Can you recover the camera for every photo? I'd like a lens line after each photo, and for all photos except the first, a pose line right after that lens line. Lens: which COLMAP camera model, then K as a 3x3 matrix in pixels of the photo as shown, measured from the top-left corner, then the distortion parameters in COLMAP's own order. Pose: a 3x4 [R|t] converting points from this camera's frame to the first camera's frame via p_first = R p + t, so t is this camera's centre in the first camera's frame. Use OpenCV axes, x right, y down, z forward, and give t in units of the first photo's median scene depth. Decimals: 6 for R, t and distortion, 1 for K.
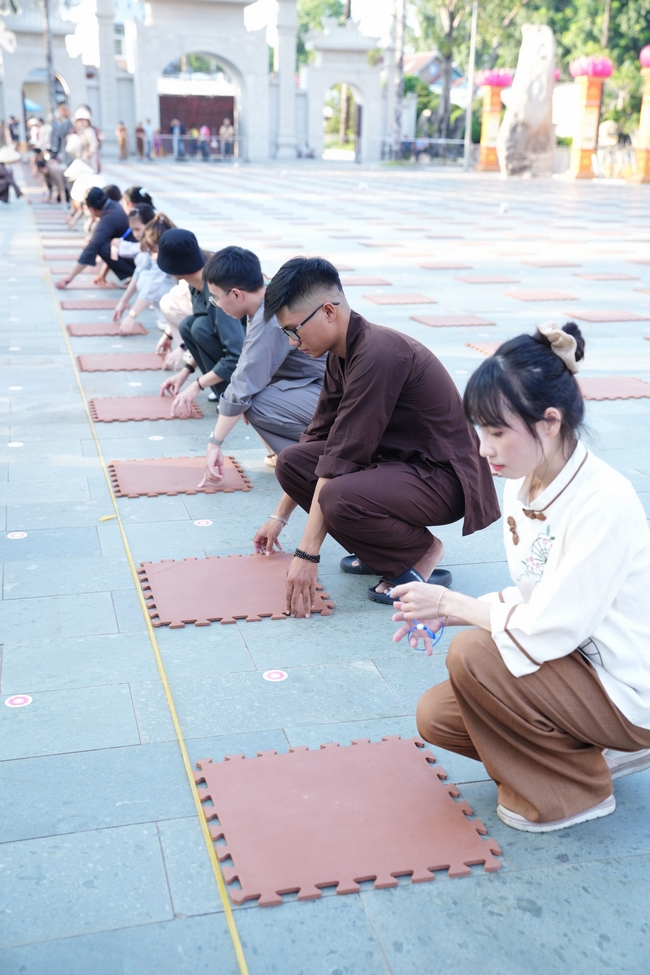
lens RADIAL K [[1199.3, 0, 317.1], [0, 1199.3, 522.1], [0, 0, 1]] dist [0.133659, 0.000000]
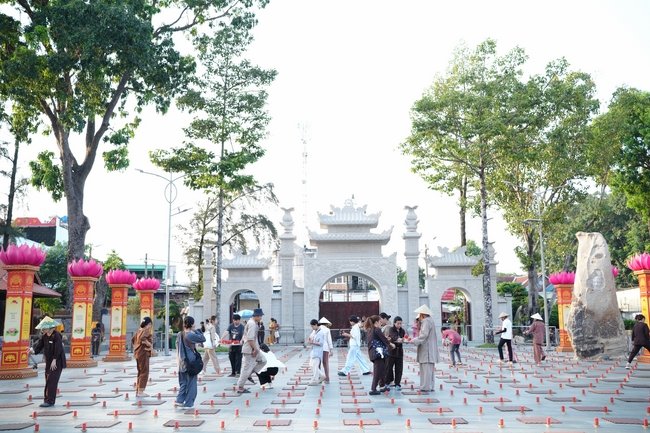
lens RADIAL K [[655.1, 0, 326.2], [0, 655.1, 213.5], [0, 0, 1]] dist [-0.015855, 0.000000]
pose [[0.968386, -0.070311, -0.239344, 0.087317], [-0.047242, 0.890405, -0.452712, -0.129537], [0.244944, 0.449707, 0.858933, 0.403117]]
